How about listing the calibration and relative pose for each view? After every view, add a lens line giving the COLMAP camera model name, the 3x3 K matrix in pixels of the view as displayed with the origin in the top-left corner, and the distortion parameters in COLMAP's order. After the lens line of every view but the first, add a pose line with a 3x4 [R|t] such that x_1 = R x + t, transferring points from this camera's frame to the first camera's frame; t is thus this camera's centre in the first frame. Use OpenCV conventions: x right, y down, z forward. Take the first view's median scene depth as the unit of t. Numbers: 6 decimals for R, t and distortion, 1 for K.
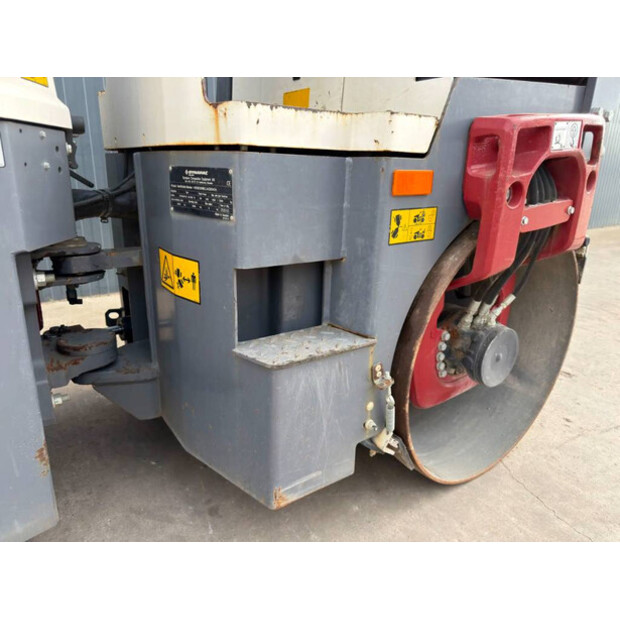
lens RADIAL K [[434.6, 0, 300.7], [0, 434.6, 306.8], [0, 0, 1]] dist [0.054538, -0.066374]
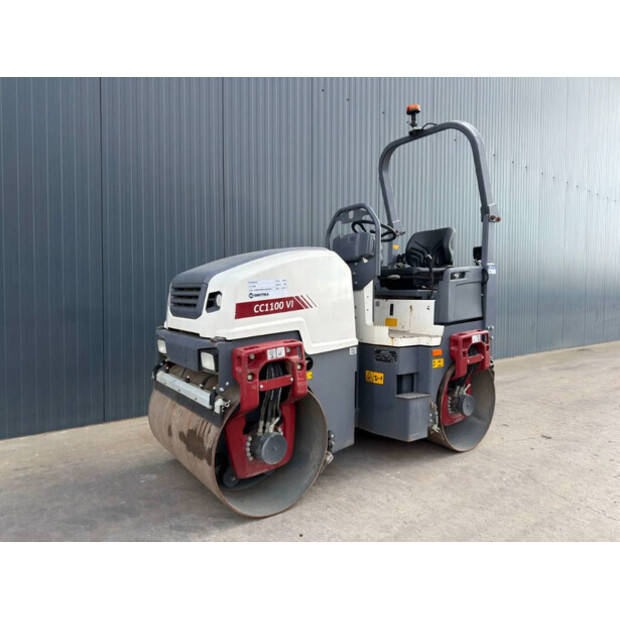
lens RADIAL K [[434.6, 0, 306.0], [0, 434.6, 307.8], [0, 0, 1]] dist [0.054538, -0.066374]
pose [[0.999460, -0.013371, 0.030024, -0.983330], [0.020938, 0.963178, -0.268047, 0.337979], [-0.025335, 0.268531, 0.962938, -2.714880]]
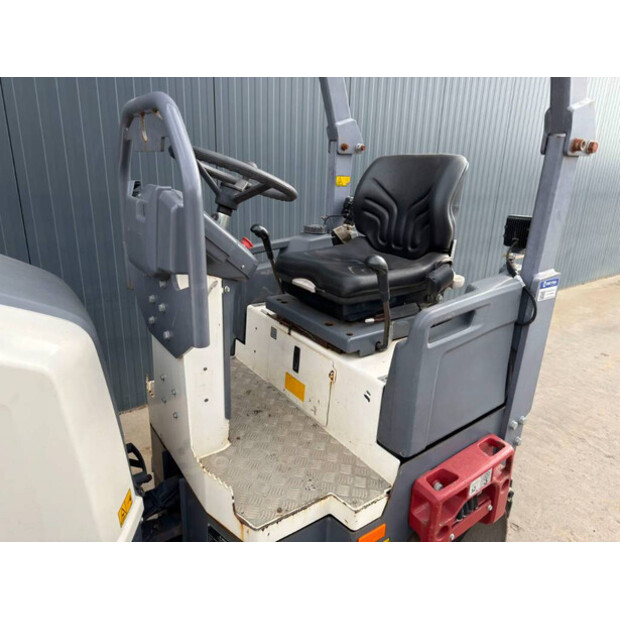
lens RADIAL K [[434.6, 0, 313.8], [0, 434.6, 304.7], [0, 0, 1]] dist [0.054538, -0.066374]
pose [[0.999694, 0.010507, 0.022393, 0.015674], [-0.010678, 0.999914, 0.007550, -1.016193], [-0.022312, -0.007787, 0.999721, -0.451009]]
